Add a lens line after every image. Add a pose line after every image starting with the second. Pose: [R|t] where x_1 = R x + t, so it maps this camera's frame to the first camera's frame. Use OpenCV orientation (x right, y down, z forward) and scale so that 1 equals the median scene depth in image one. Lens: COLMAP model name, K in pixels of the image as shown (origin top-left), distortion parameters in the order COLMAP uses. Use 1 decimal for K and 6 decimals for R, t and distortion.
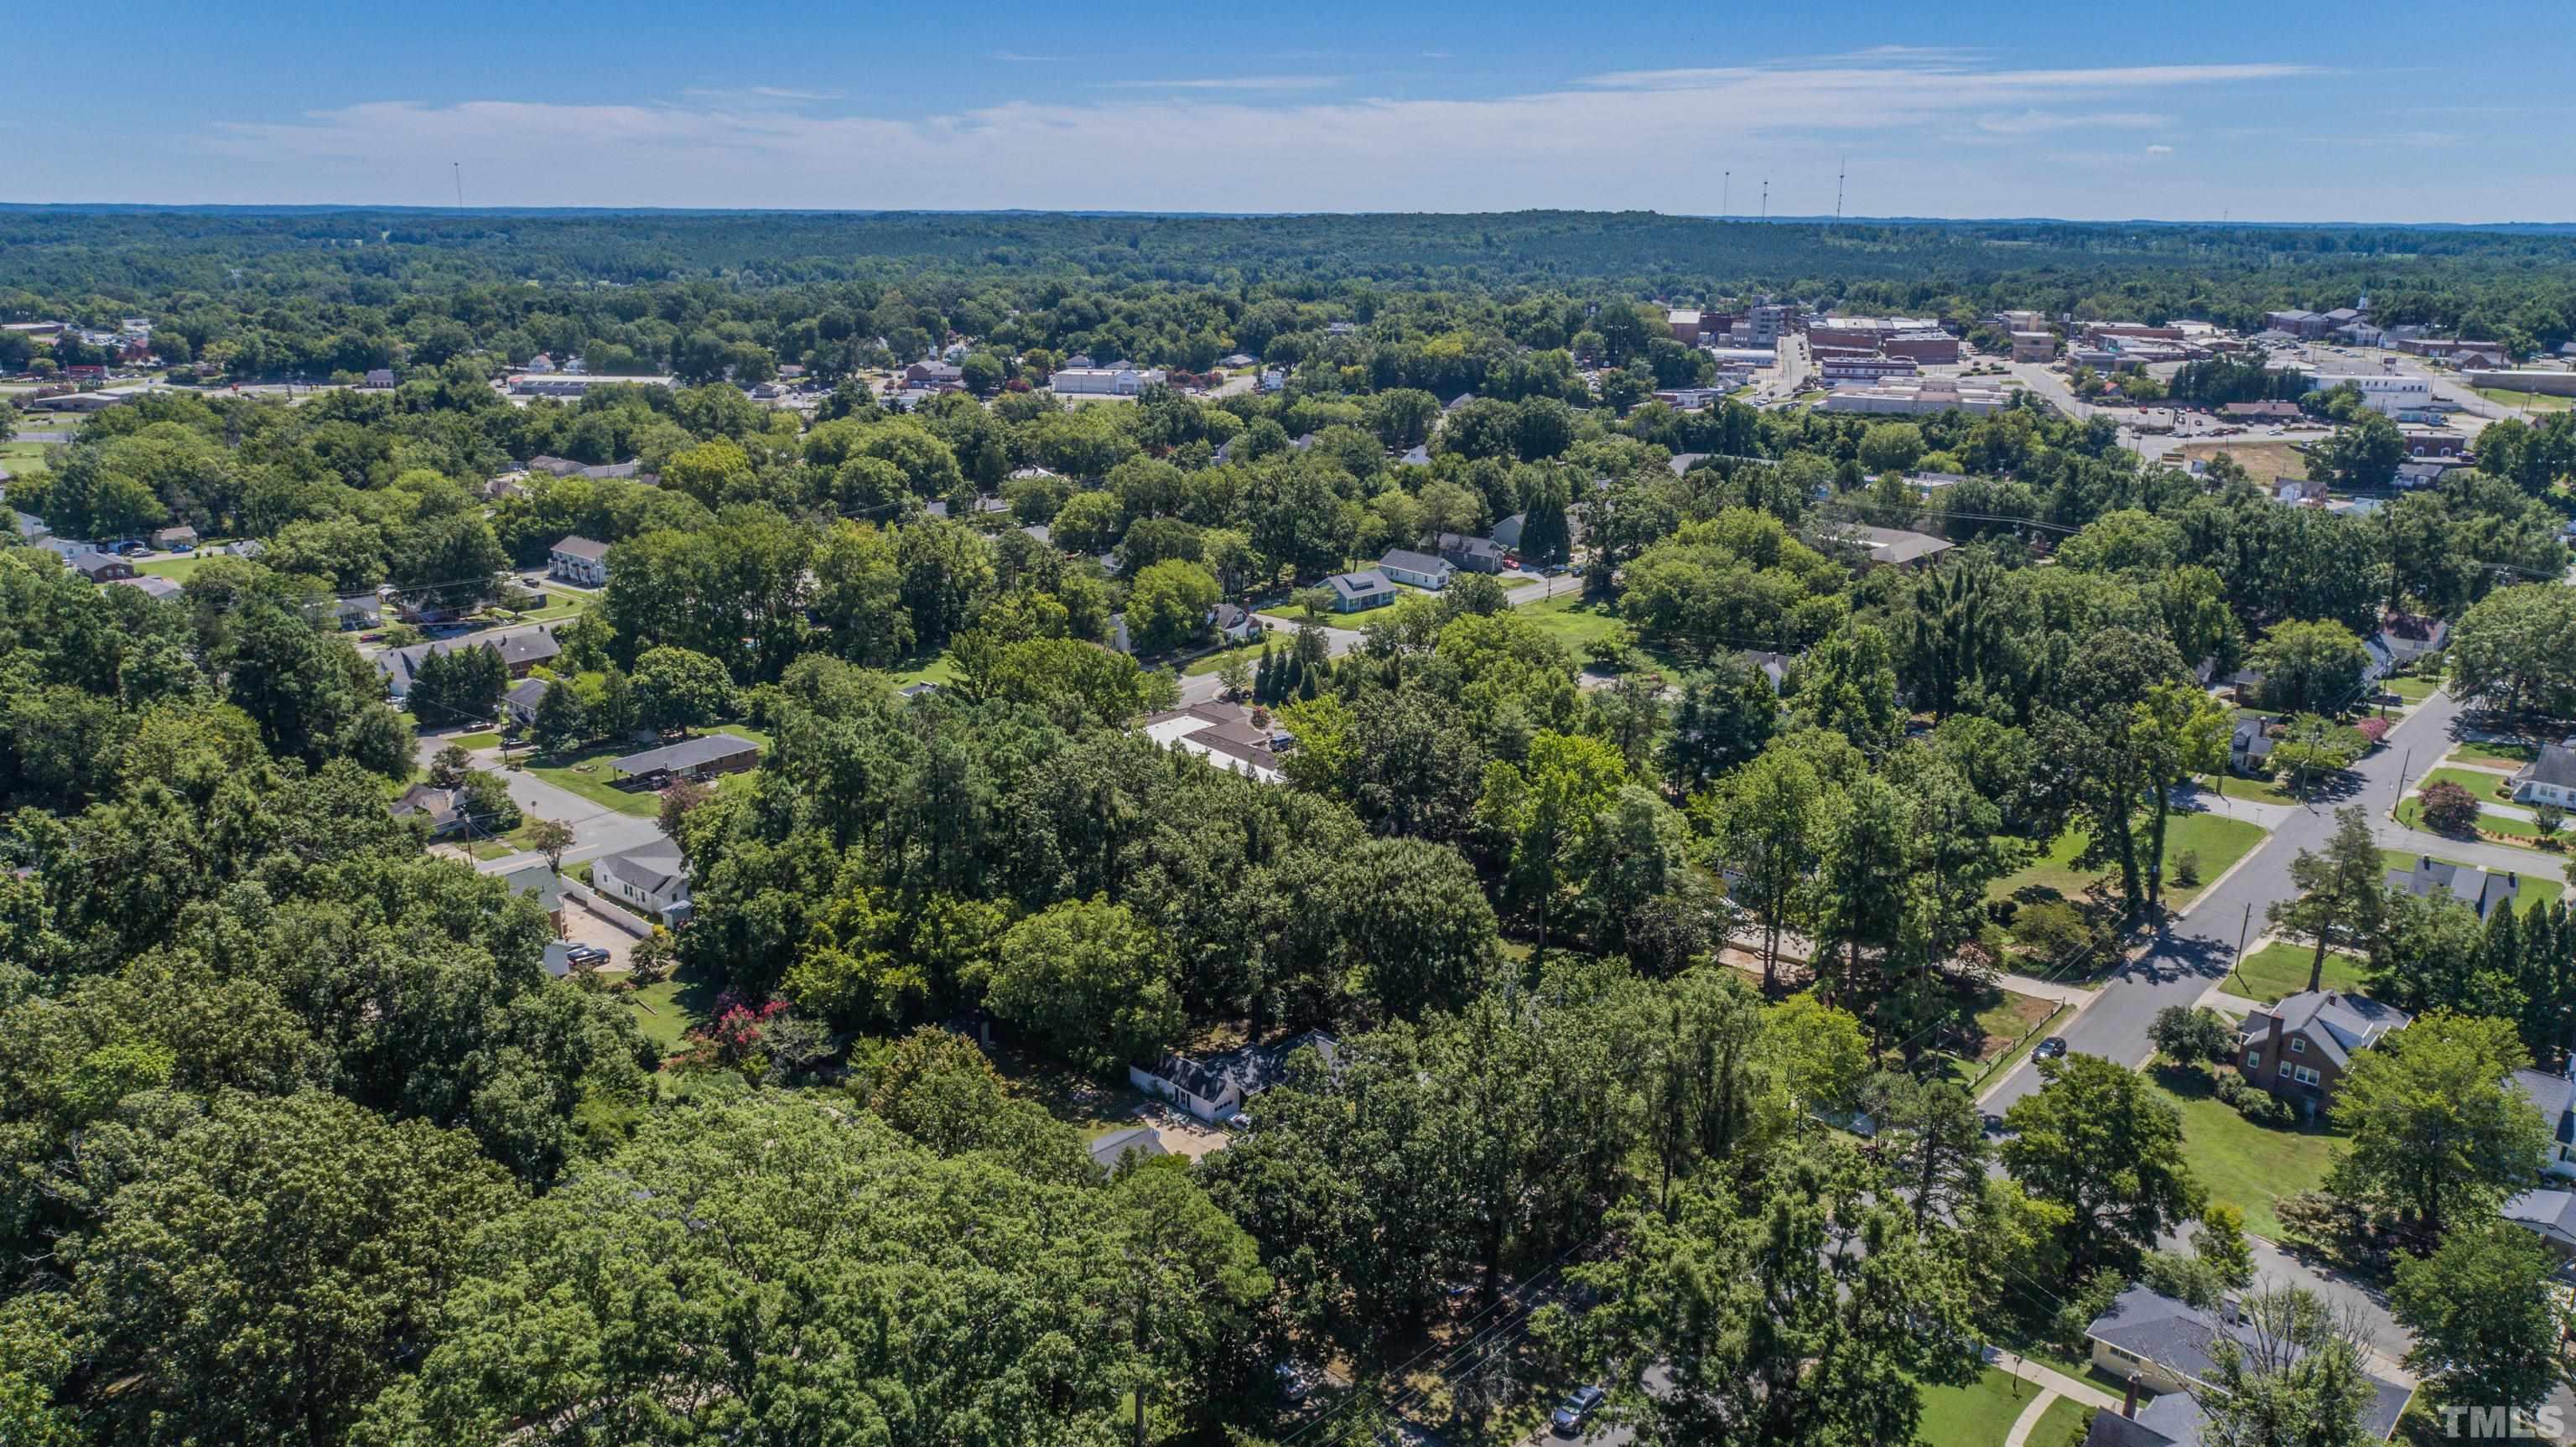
lens RADIAL K [[1736.8, 0, 1288.0], [0, 1736.8, 723.5], [0, 0, 1]] dist [-0.009817, 0.009238]
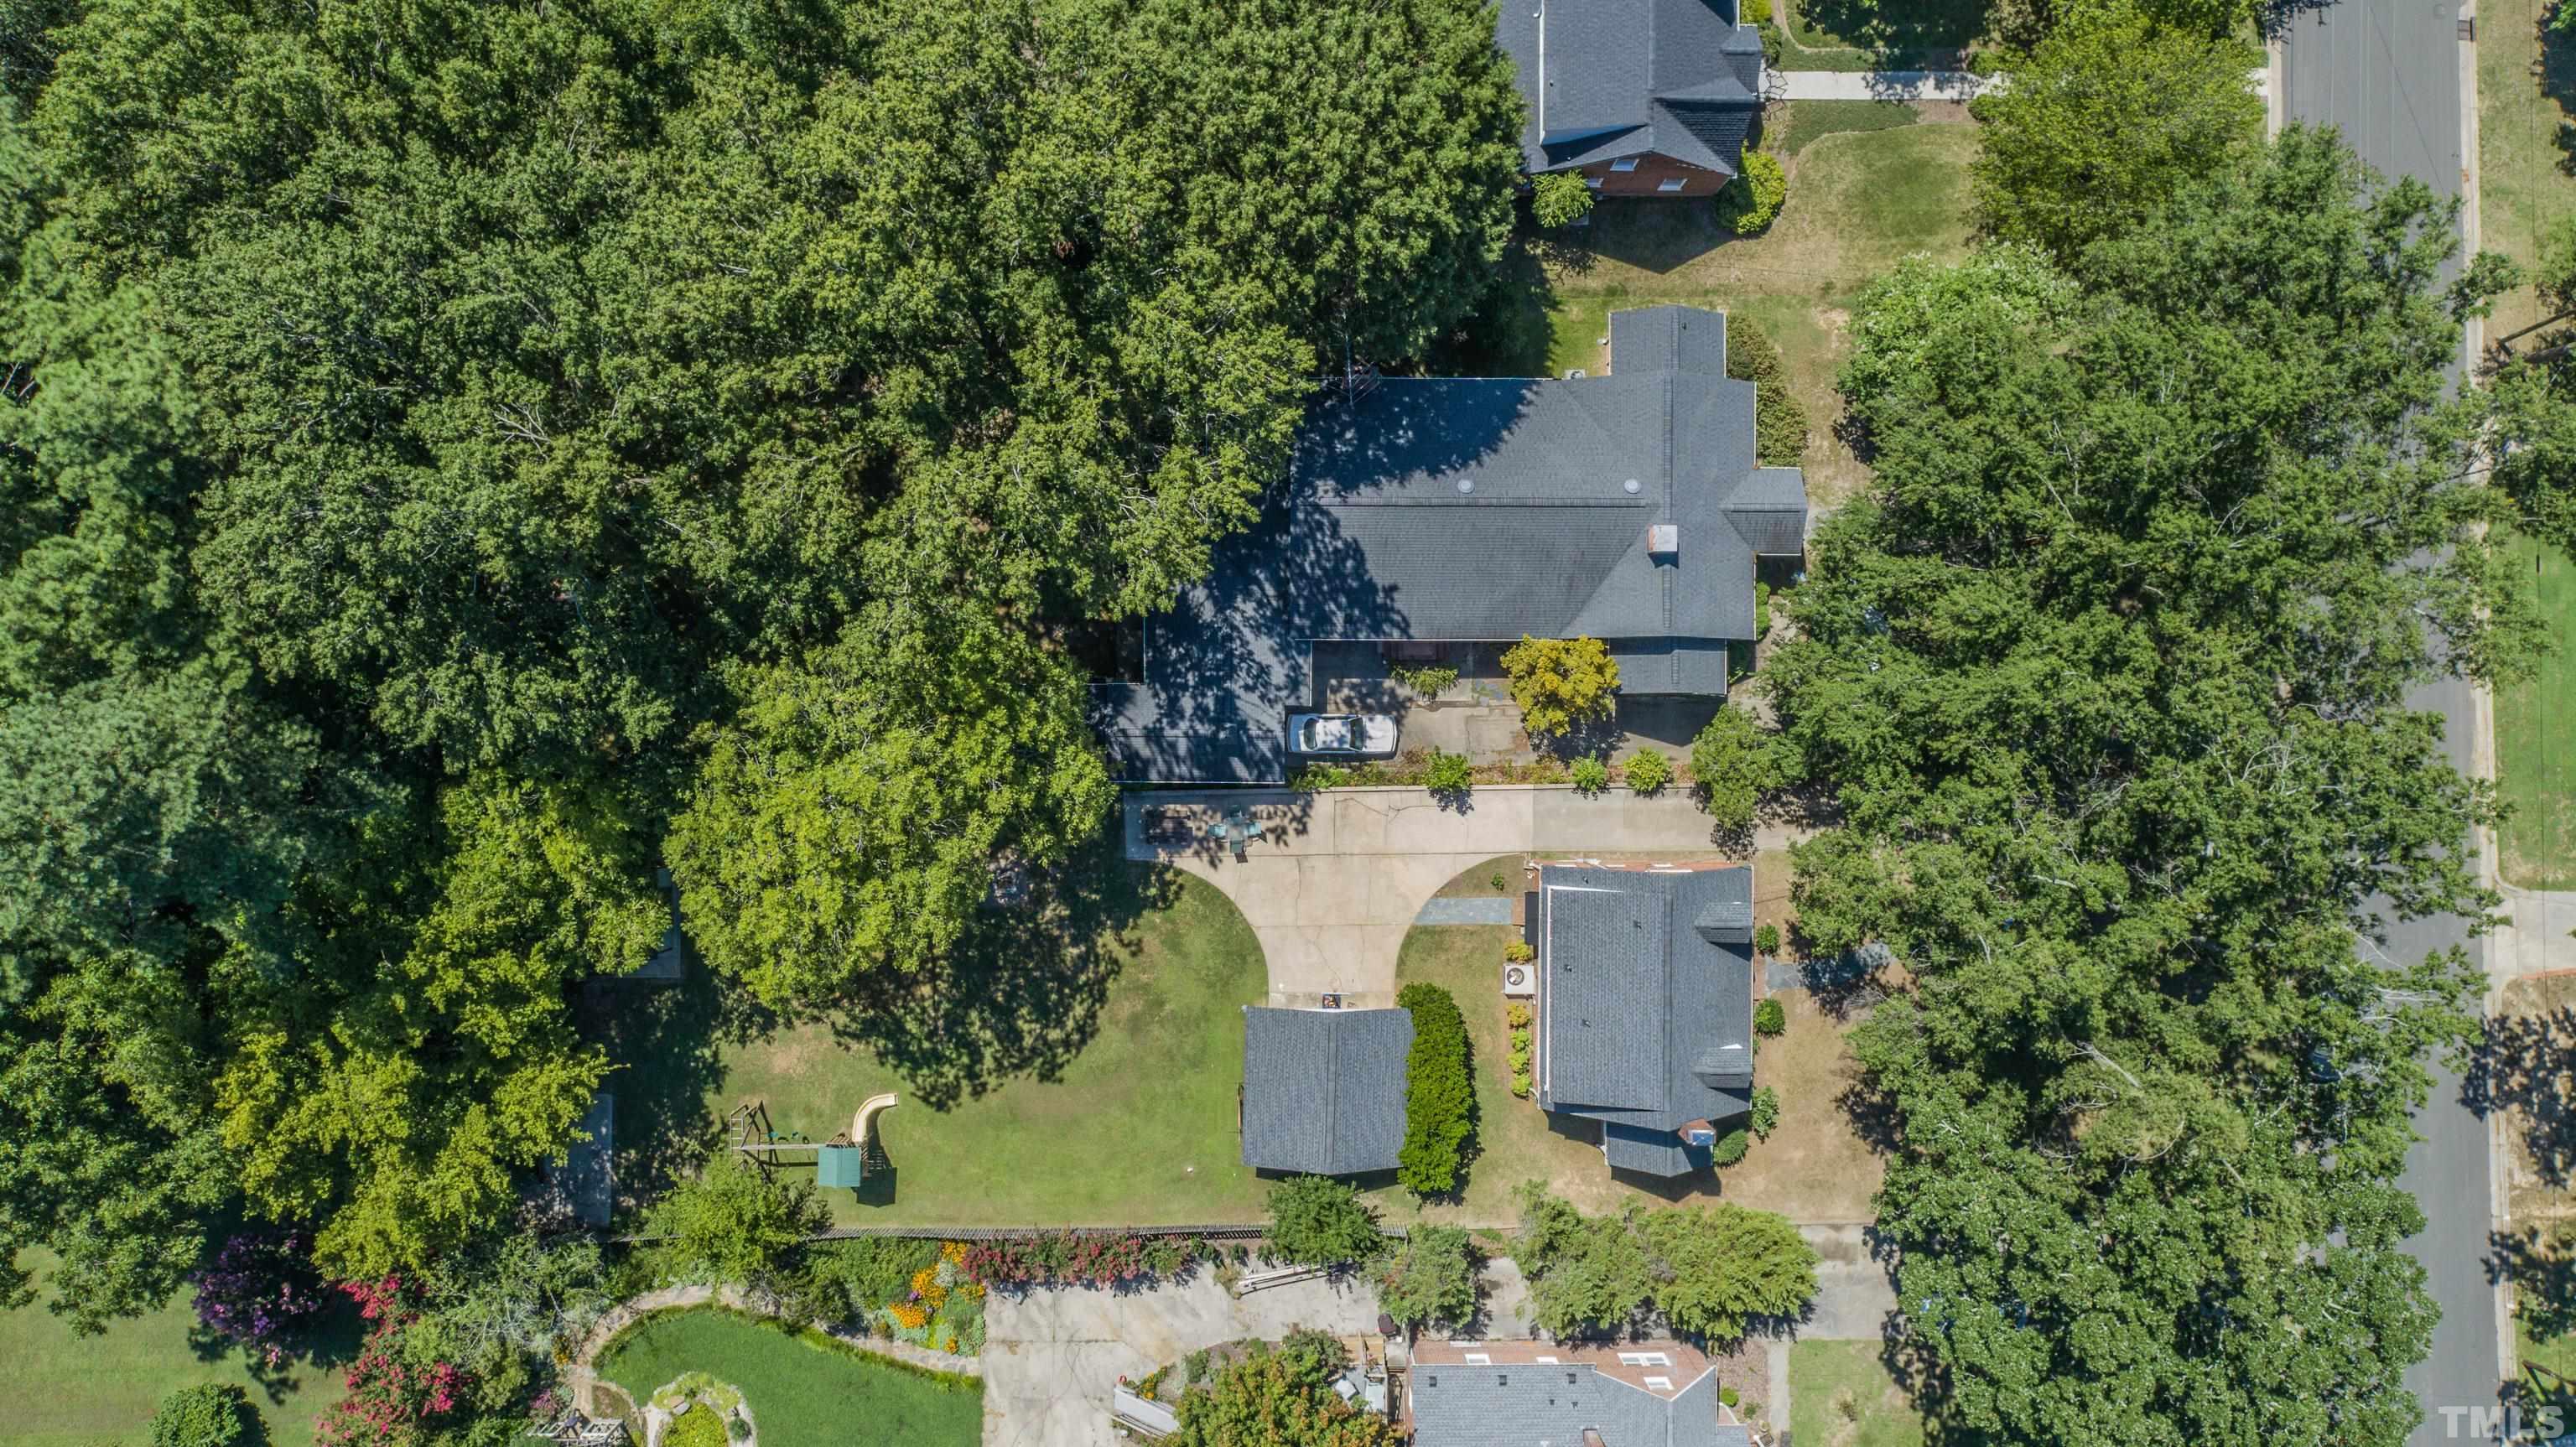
lens RADIAL K [[1736.8, 0, 1288.0], [0, 1736.8, 723.5], [0, 0, 1]] dist [-0.009817, 0.009238]
pose [[0.725608, -0.688096, 0.004073, -0.030719], [0.192325, 0.208485, 0.958929, -0.239879], [-0.660685, -0.695023, 0.283616, 0.814586]]
